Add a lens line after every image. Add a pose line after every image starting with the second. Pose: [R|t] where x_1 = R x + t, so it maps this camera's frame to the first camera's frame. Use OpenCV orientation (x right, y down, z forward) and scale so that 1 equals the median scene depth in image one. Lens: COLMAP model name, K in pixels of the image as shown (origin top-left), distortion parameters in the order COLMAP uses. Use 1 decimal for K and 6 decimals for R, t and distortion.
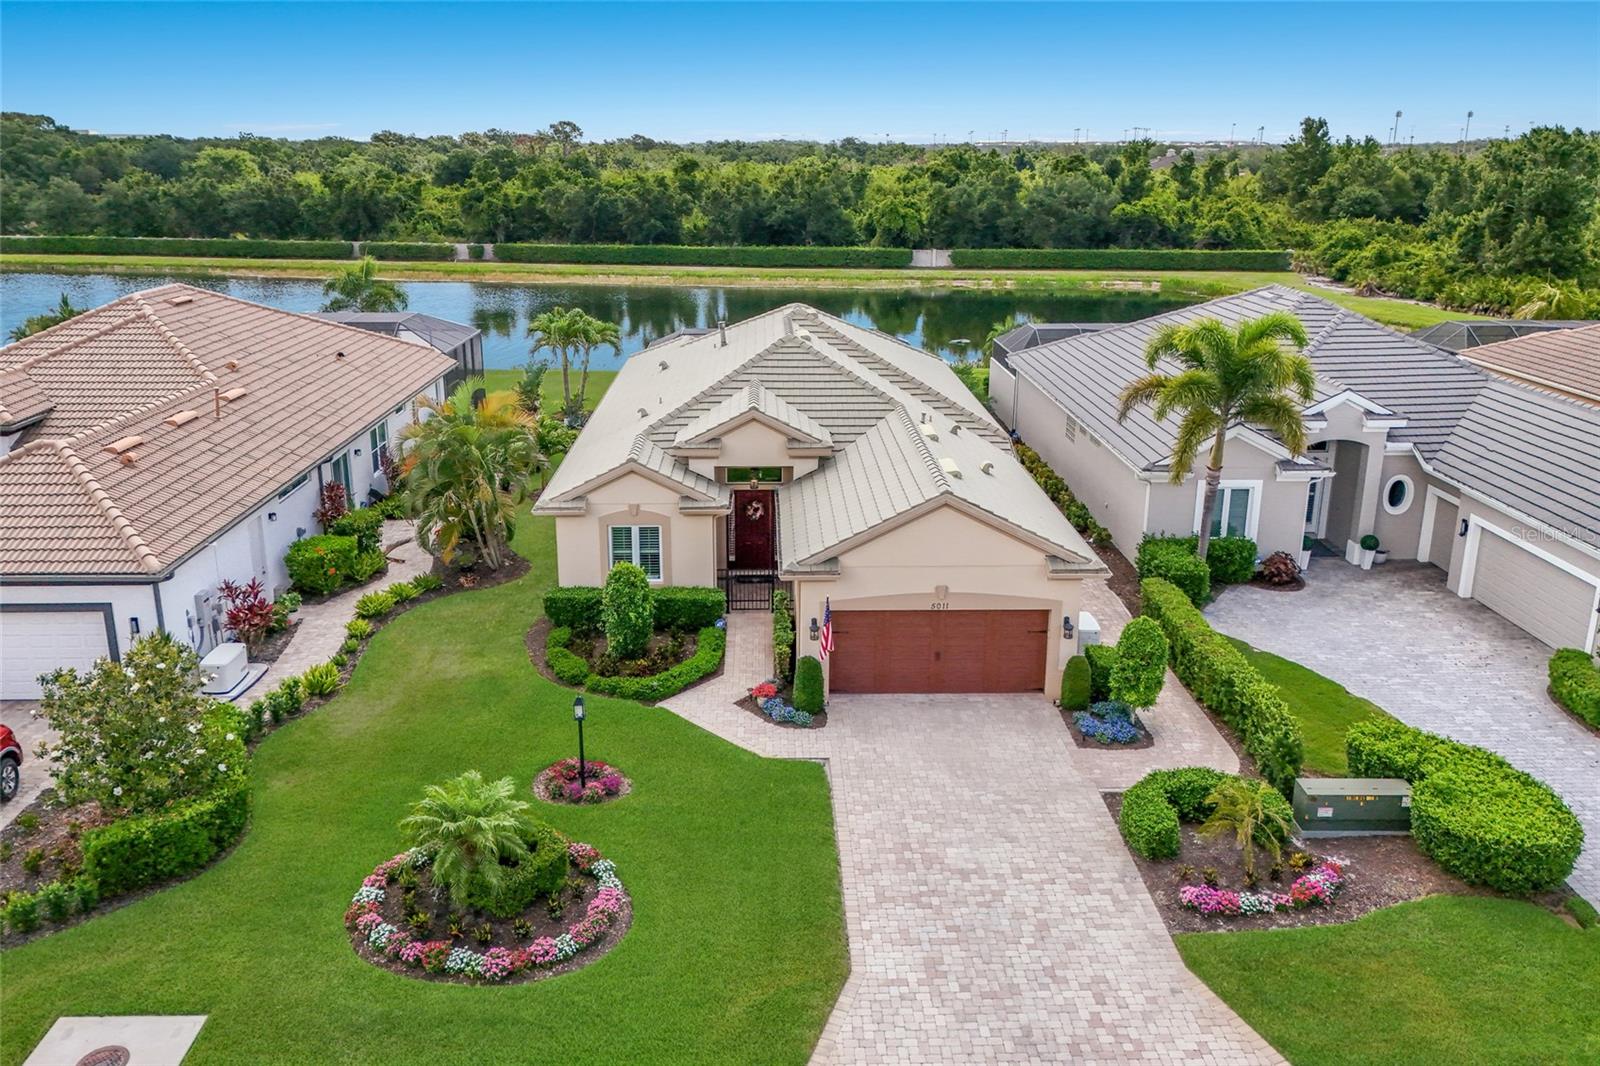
lens RADIAL K [[1196.6, 0, 804.9], [0, 1196.6, 495.1], [0, 0, 1]] dist [0.042110, -0.003364]
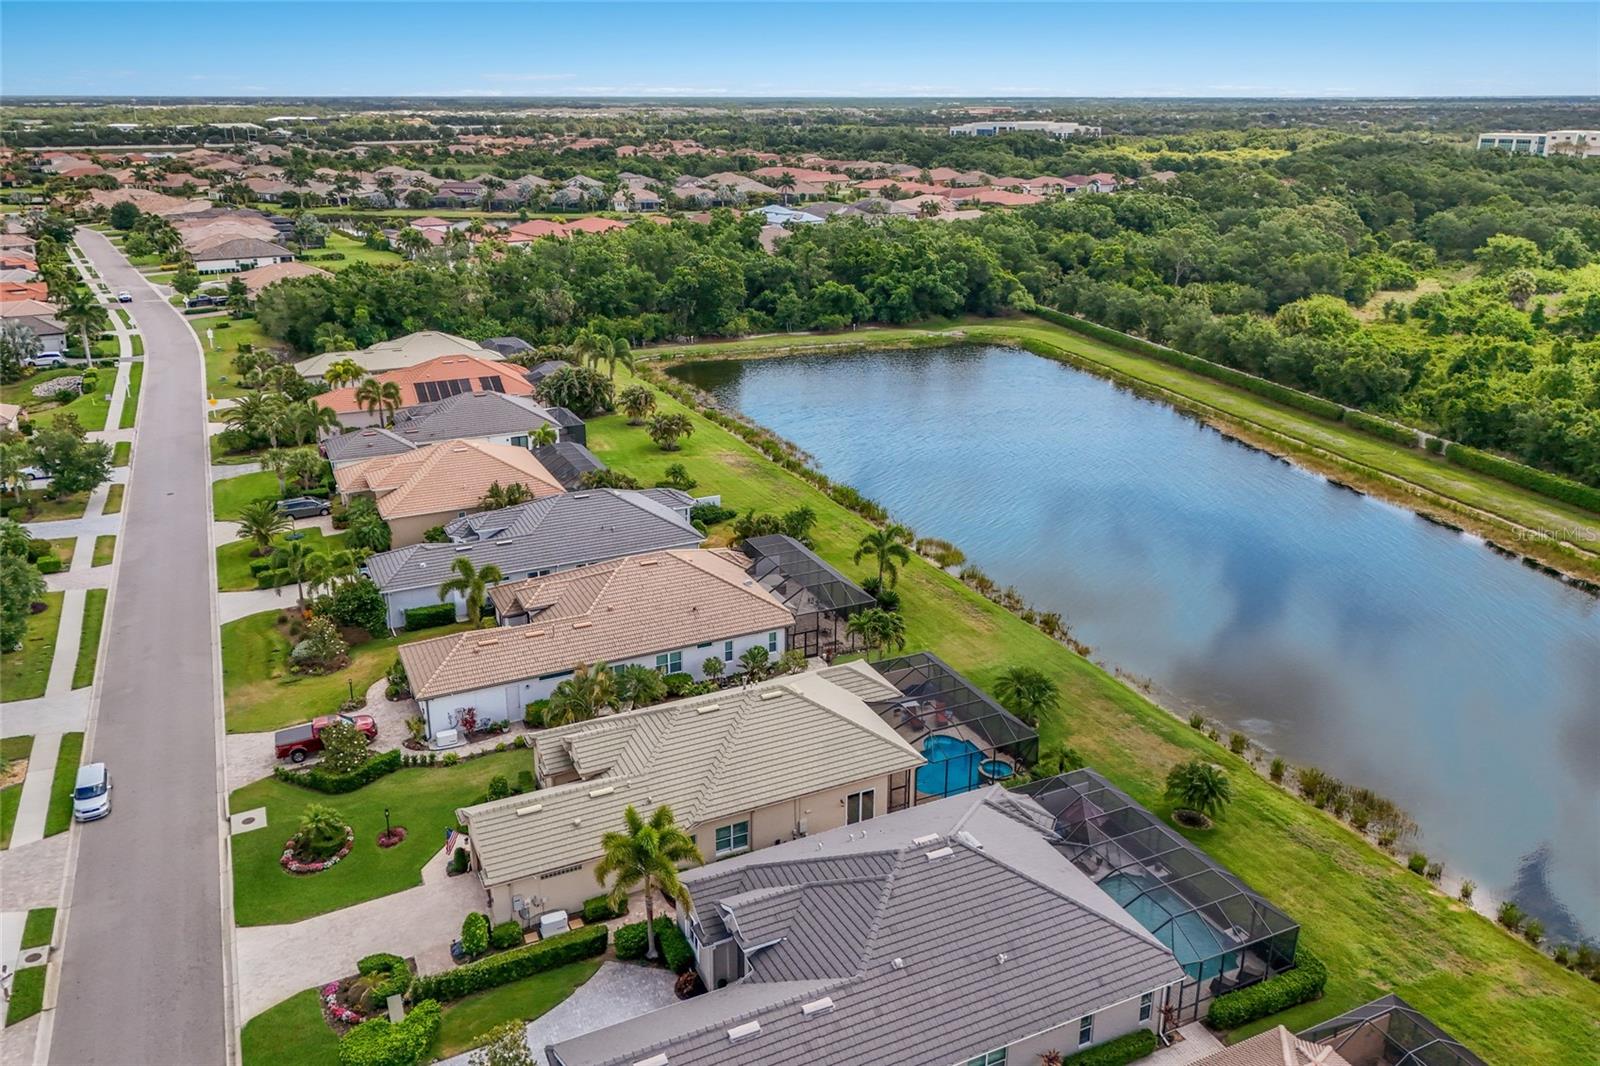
lens RADIAL K [[1190.6, 0, 793.5], [0, 1190.6, 535.2], [0, 0, 1]] dist [0.071829, -0.075222]
pose [[0.396410, 0.315818, -0.862043, 2.054538], [-0.256907, 0.939616, 0.226099, -1.118566], [0.881395, 0.131836, 0.453609, 0.407957]]
